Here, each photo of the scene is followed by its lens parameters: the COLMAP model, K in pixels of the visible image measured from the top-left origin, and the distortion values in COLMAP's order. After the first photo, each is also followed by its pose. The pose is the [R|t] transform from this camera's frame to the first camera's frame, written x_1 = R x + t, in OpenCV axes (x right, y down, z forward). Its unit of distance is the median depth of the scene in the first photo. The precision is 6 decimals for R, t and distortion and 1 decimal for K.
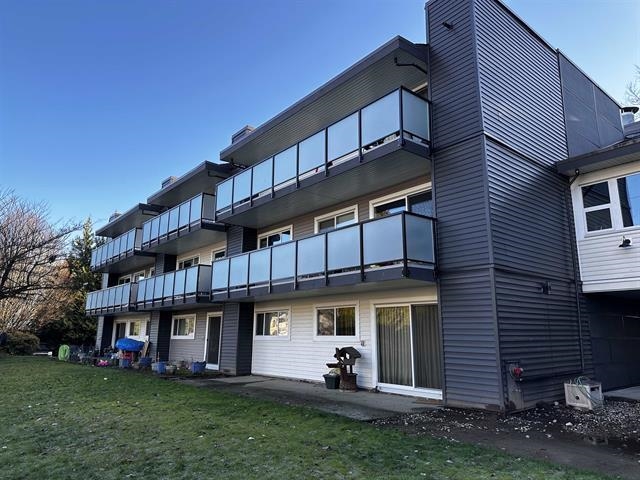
lens RADIAL K [[444.5, 0, 320.0], [0, 444.5, 240.0], [0, 0, 1]] dist [0.221969, -0.000029]
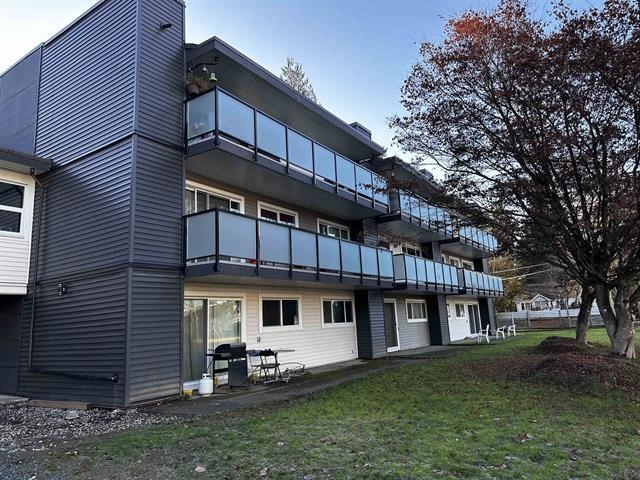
lens RADIAL K [[444.5, 0, 320.0], [0, 444.5, 240.0], [0, 0, 1]] dist [0.221969, -0.000029]
pose [[-0.263760, 0.184756, 0.946729, -1.002396], [-0.151441, 0.961382, -0.229807, 0.243974], [-0.952626, -0.203987, -0.225594, 1.172438]]
